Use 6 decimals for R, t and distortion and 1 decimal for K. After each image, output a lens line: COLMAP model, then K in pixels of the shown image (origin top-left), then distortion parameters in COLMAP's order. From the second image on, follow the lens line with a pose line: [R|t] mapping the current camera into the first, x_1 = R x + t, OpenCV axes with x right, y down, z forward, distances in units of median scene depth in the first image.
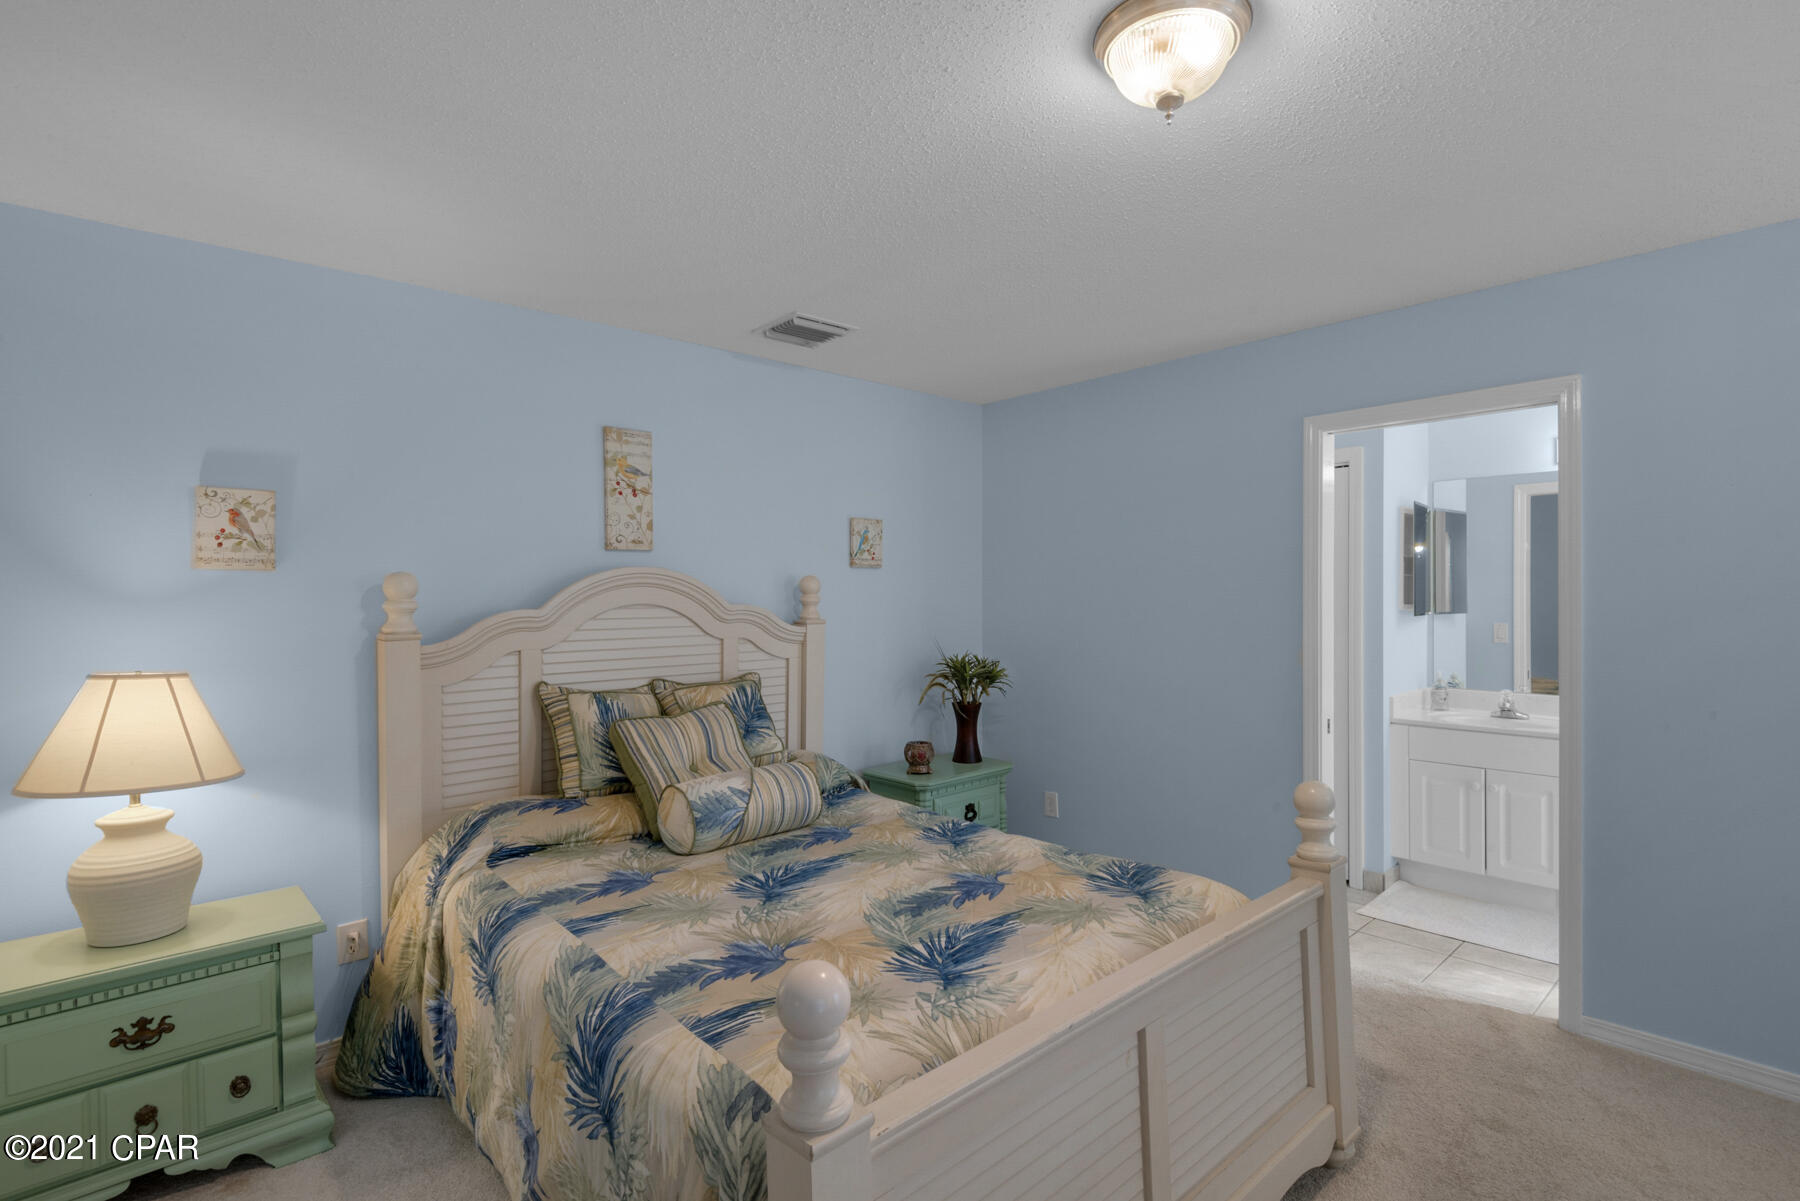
lens RADIAL K [[842.4, 0, 905.2], [0, 842.4, 599.9], [0, 0, 1]] dist [0.012737, -0.010643]
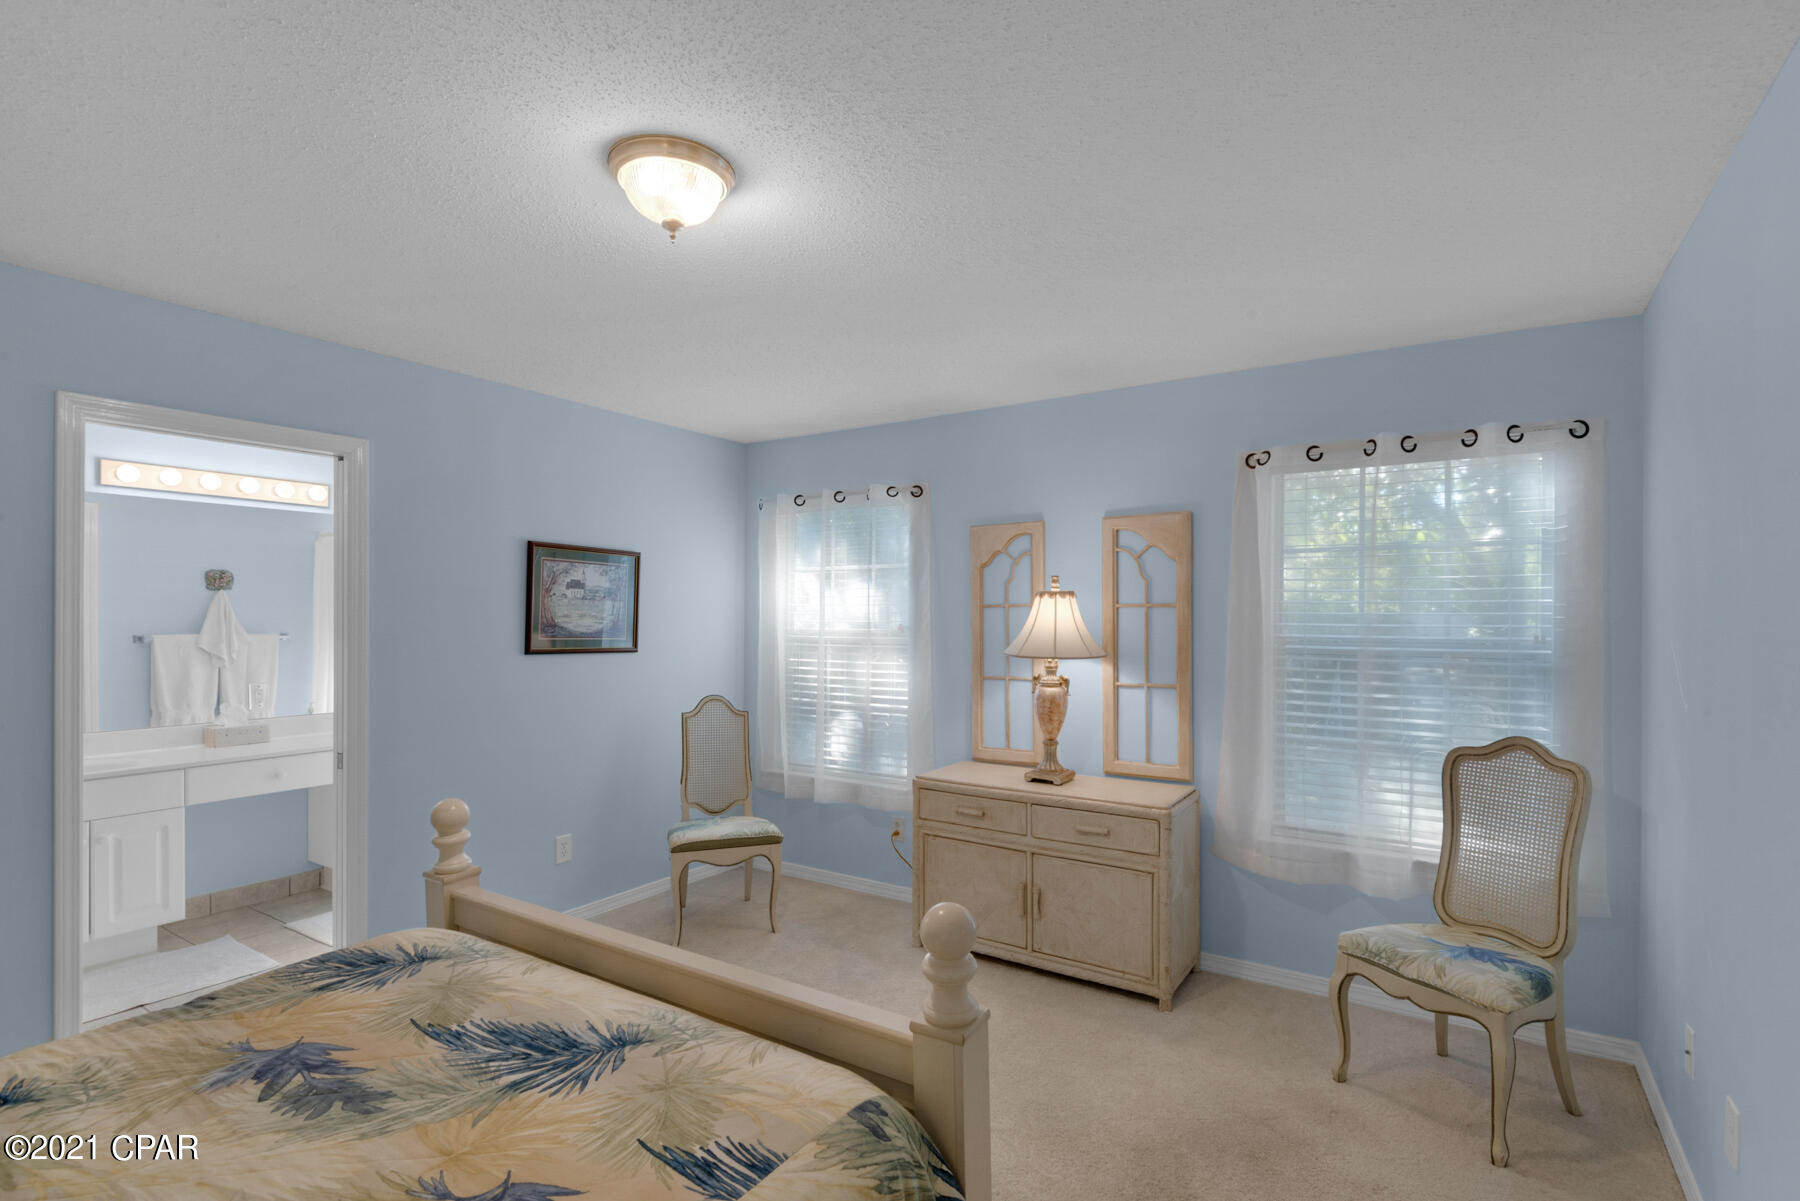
lens RADIAL K [[842.4, 0, 906.3], [0, 842.4, 610.1], [0, 0, 1]] dist [0.012737, -0.010643]
pose [[-0.237663, 0.013410, 0.971255, -0.764407], [0.005144, 0.999908, -0.012547, -0.009192], [-0.971334, 0.002014, -0.237710, 0.759324]]
